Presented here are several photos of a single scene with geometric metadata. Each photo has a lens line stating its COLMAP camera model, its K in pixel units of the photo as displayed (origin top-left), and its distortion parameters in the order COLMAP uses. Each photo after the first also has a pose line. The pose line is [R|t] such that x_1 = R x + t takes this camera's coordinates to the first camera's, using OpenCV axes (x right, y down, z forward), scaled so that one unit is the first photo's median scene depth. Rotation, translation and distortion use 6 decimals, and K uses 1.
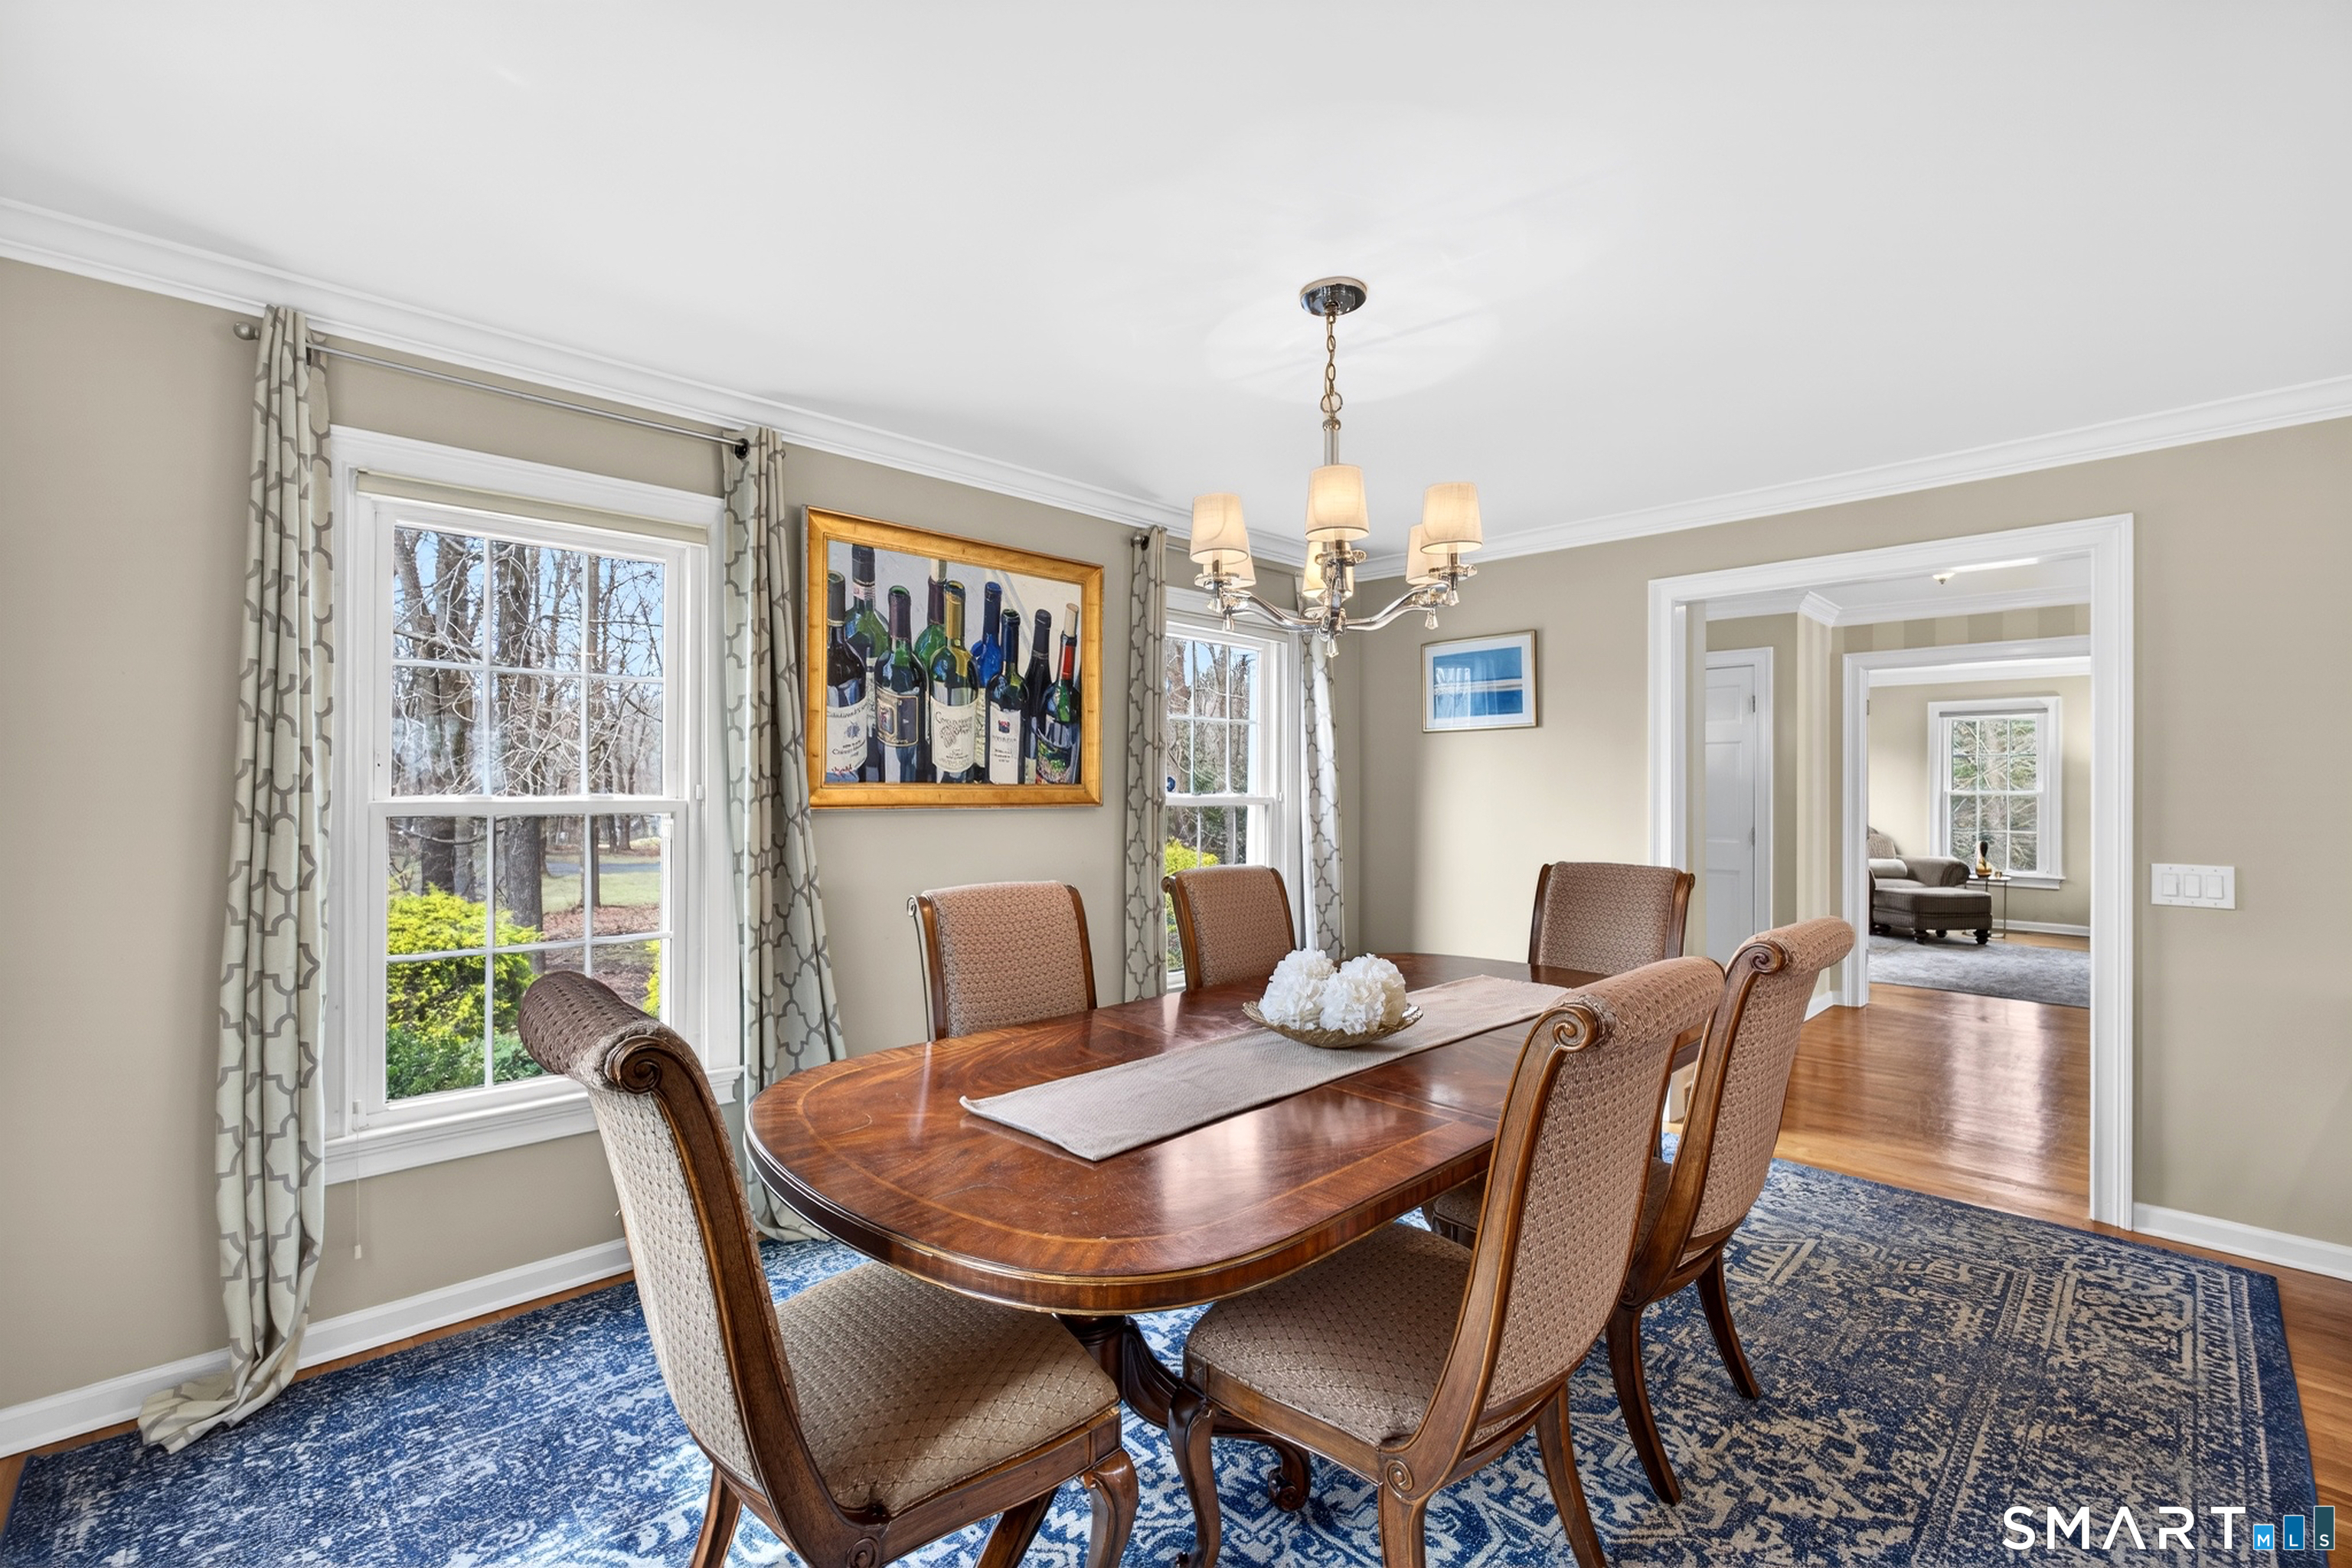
lens RADIAL K [[1023.4, 0, 1158.9], [0, 1023.4, 770.9], [0, 0, 1]] dist [-0.002576, -0.000126]
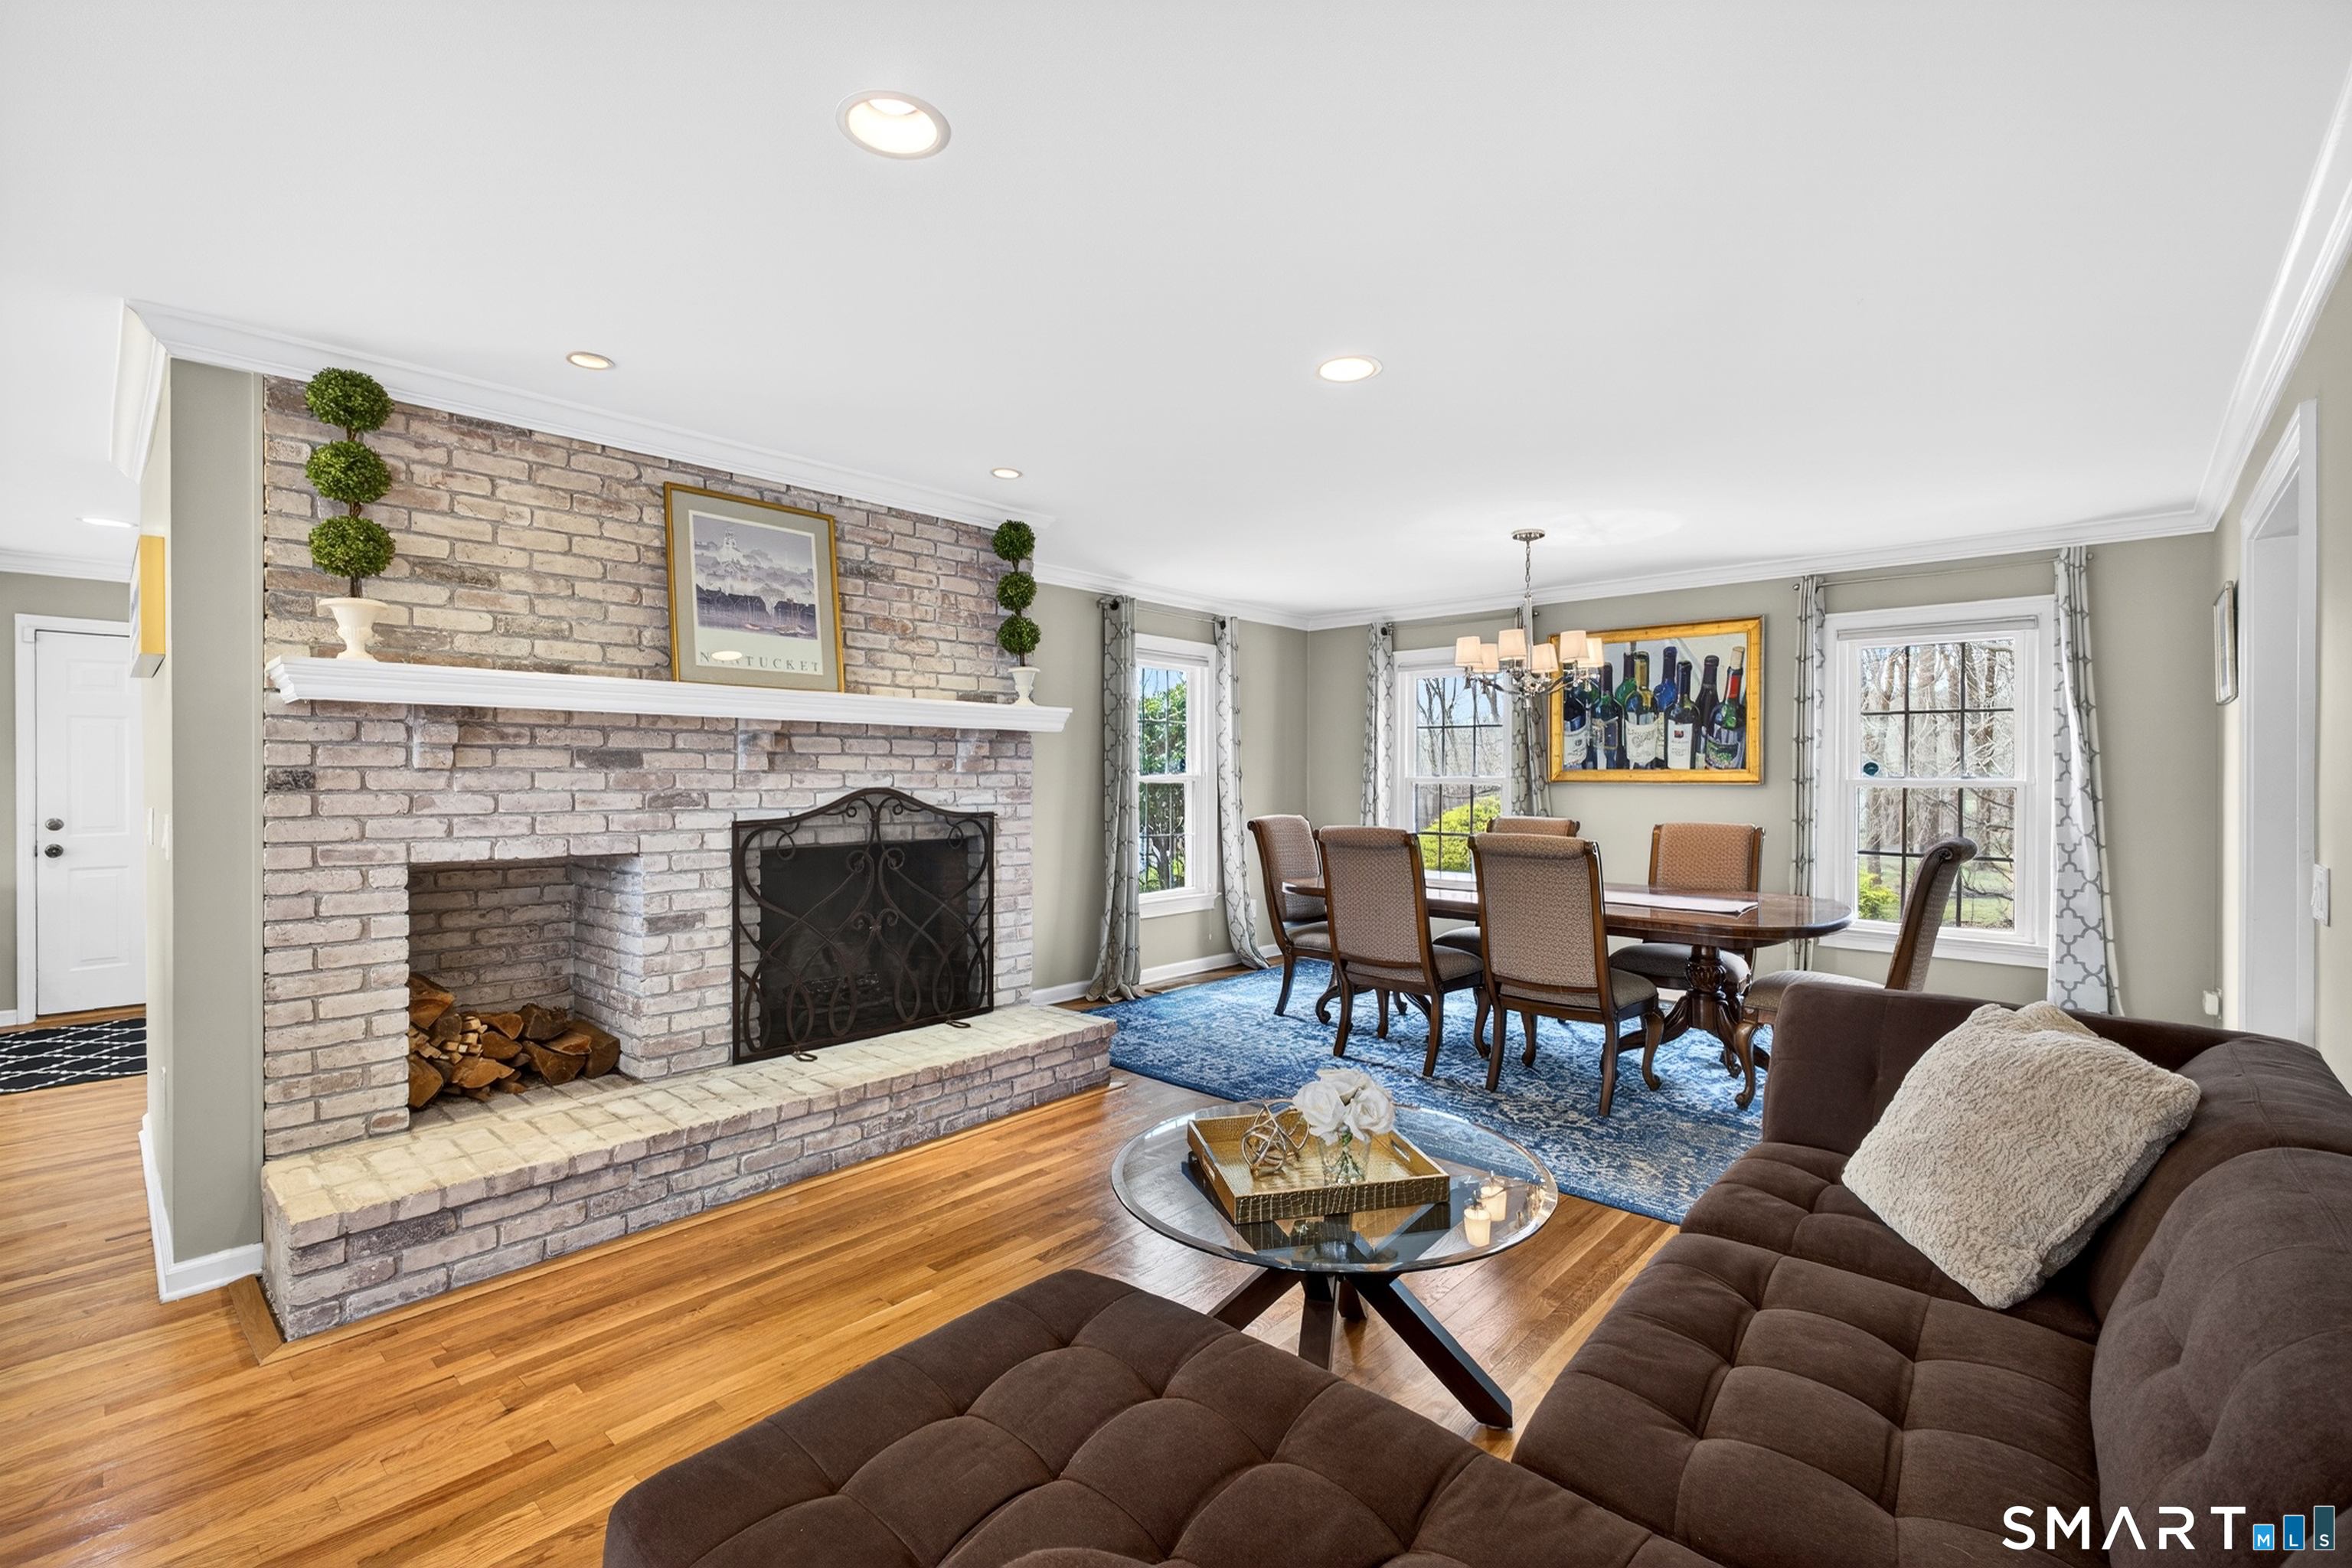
lens RADIAL K [[1023.4, 0, 1158.9], [0, 1023.4, 770.9], [0, 0, 1]] dist [-0.002576, -0.000126]
pose [[0.059816, -0.001377, -0.998208, 1.469101], [0.022242, 0.999753, -0.000046, -0.003272], [0.997962, -0.022200, 0.059832, 0.081996]]
